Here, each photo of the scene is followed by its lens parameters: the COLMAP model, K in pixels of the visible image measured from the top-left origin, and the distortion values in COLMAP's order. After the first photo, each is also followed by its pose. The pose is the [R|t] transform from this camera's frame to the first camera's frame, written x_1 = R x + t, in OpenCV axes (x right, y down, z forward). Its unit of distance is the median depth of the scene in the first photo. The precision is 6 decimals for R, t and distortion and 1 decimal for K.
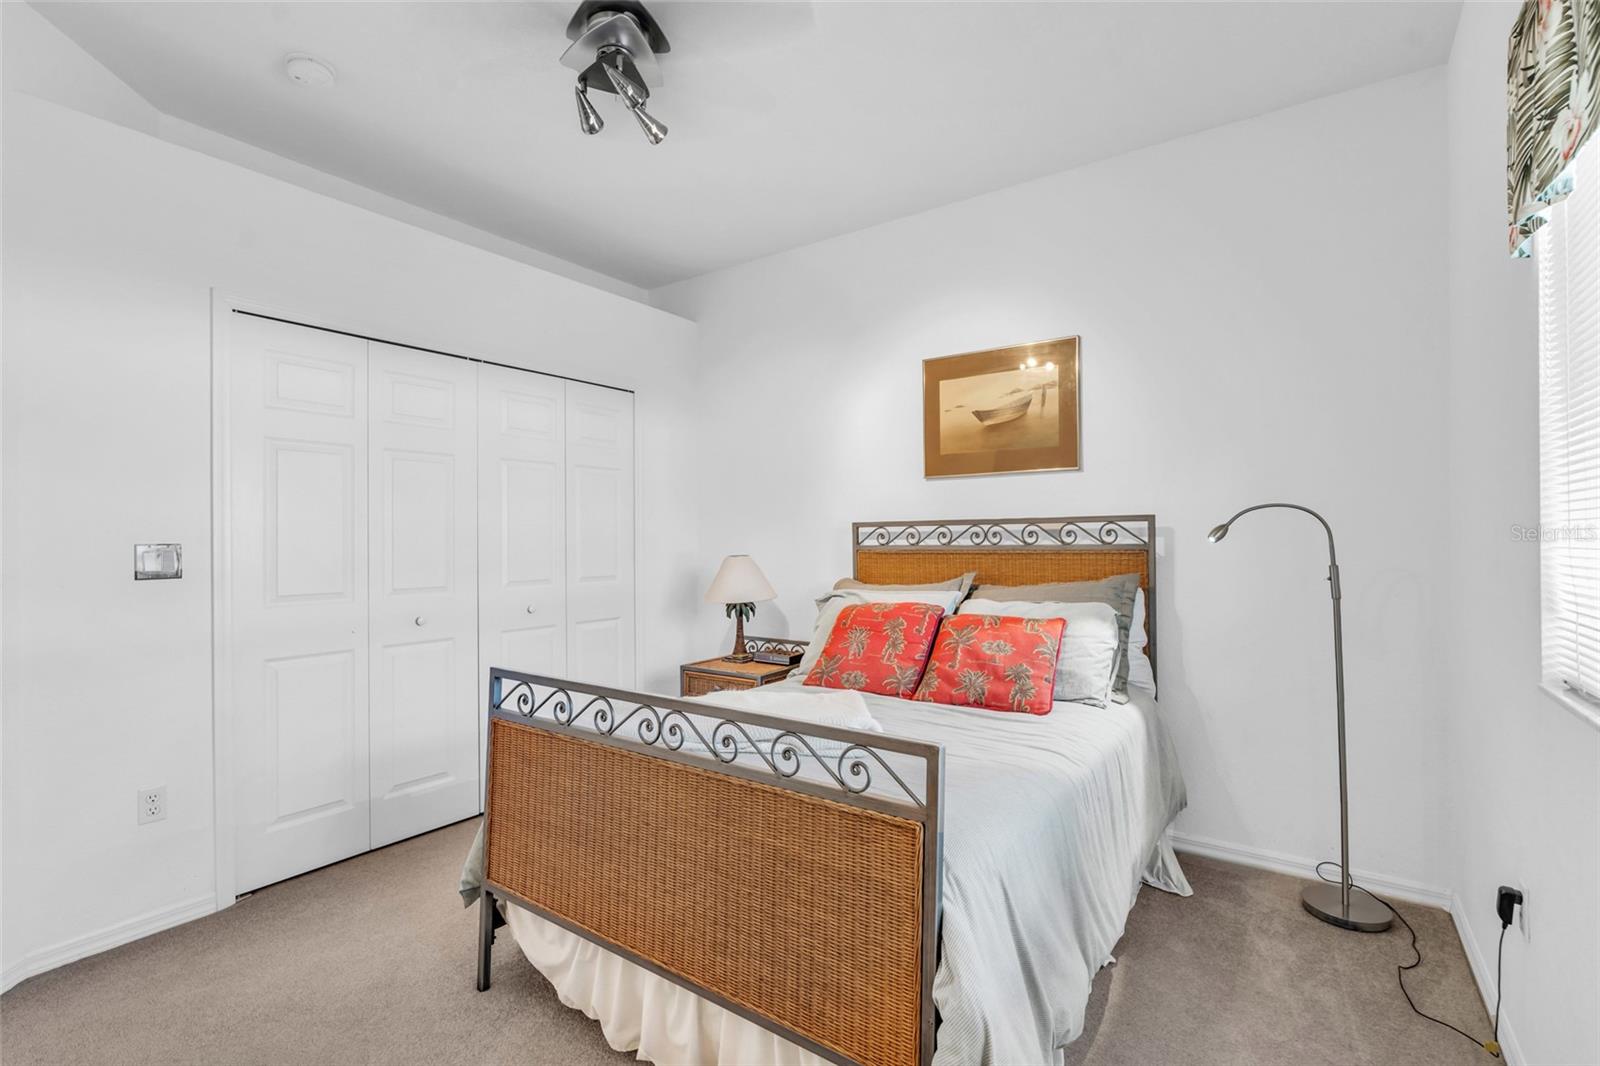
lens RADIAL K [[727.3, 0, 800.0], [0, 727.3, 533.0], [0, 0, 1]] dist [-0.000359, 0.000387]
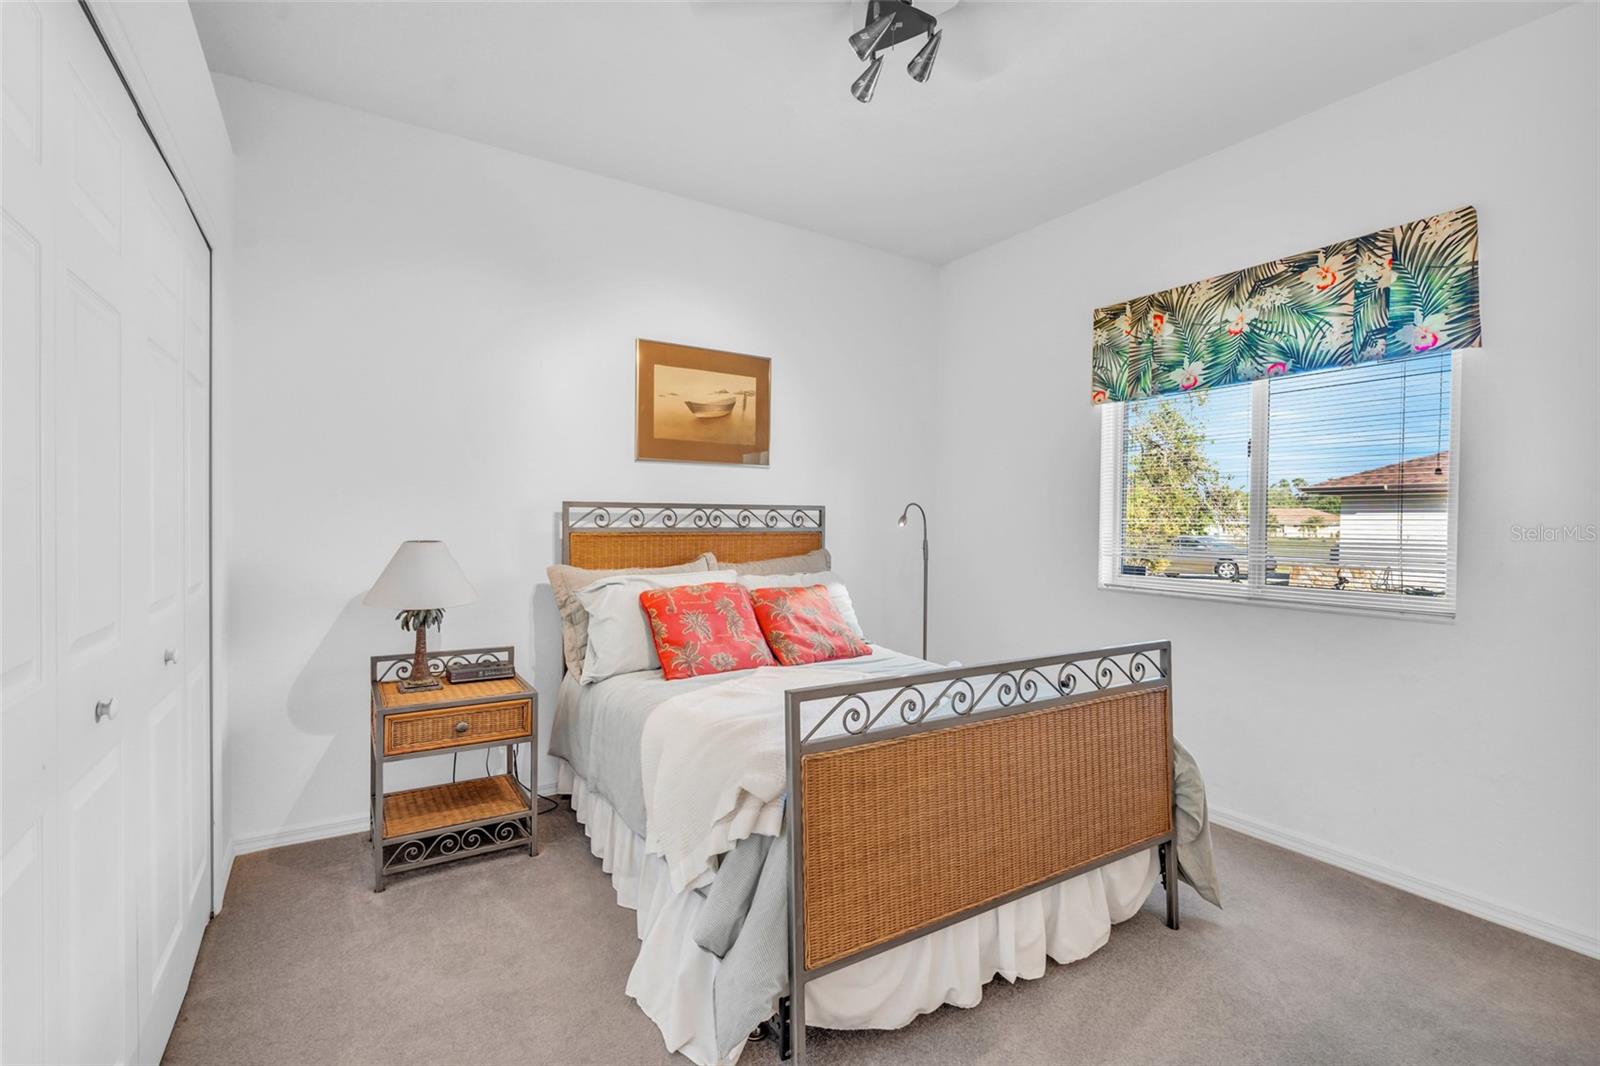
lens RADIAL K [[727.3, 0, 800.0], [0, 727.3, 533.0], [0, 0, 1]] dist [-0.000359, 0.000387]
pose [[0.374231, -0.003842, 0.927328, -0.711637], [-0.019557, 0.999736, 0.012035, 0.008876], [-0.927129, -0.022640, 0.374057, 0.460348]]
